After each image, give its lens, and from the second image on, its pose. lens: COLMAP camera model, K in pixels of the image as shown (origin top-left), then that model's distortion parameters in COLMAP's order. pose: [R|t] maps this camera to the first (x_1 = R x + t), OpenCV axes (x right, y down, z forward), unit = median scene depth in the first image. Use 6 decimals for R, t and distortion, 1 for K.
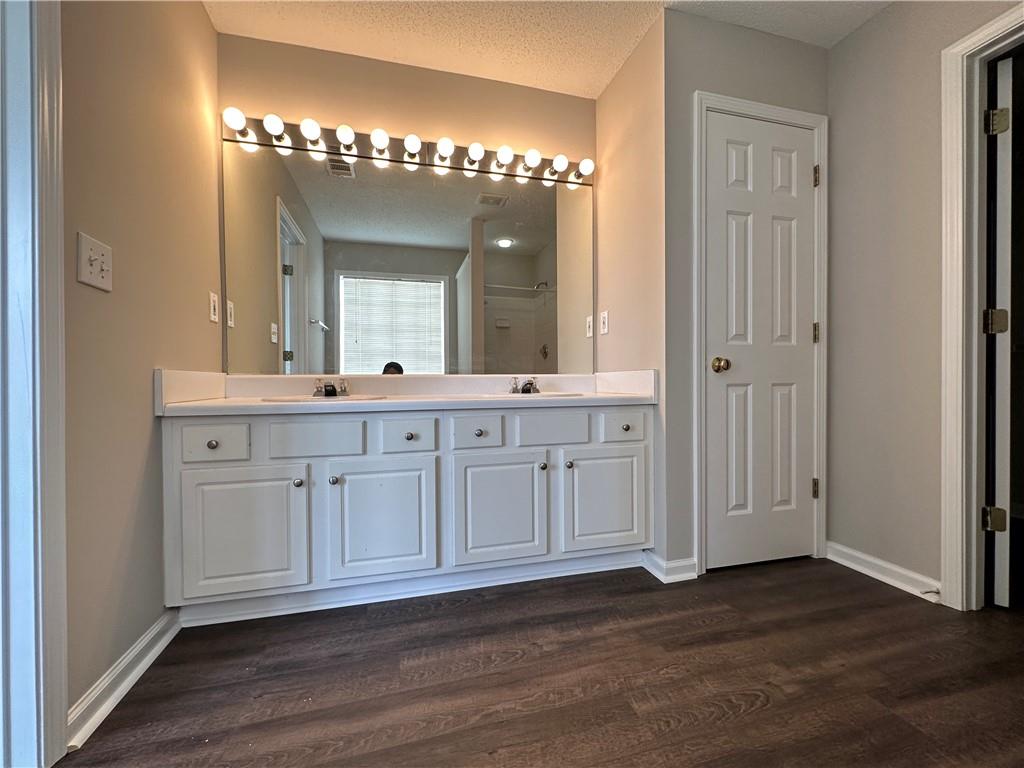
lens RADIAL K [[422.6, 0, 510.5], [0, 422.6, 383.1], [0, 0, 1]] dist [-0.001071, -0.001304]
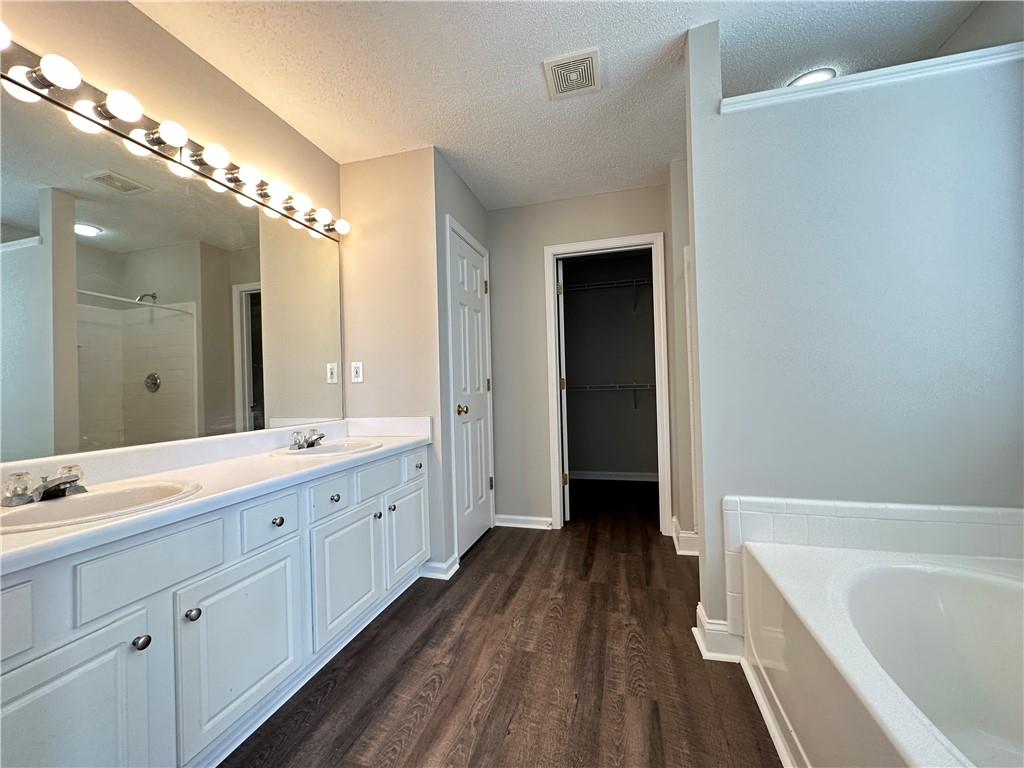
lens RADIAL K [[409.3, 0, 502.2], [0, 409.3, 384.4], [0, 0, 1]] dist [-0.001415, 0.000027]
pose [[0.522802, -0.004804, 0.852440, -0.735660], [0.034590, 0.999280, -0.015582, -0.125784], [-0.851752, 0.037632, 0.522592, 0.197756]]
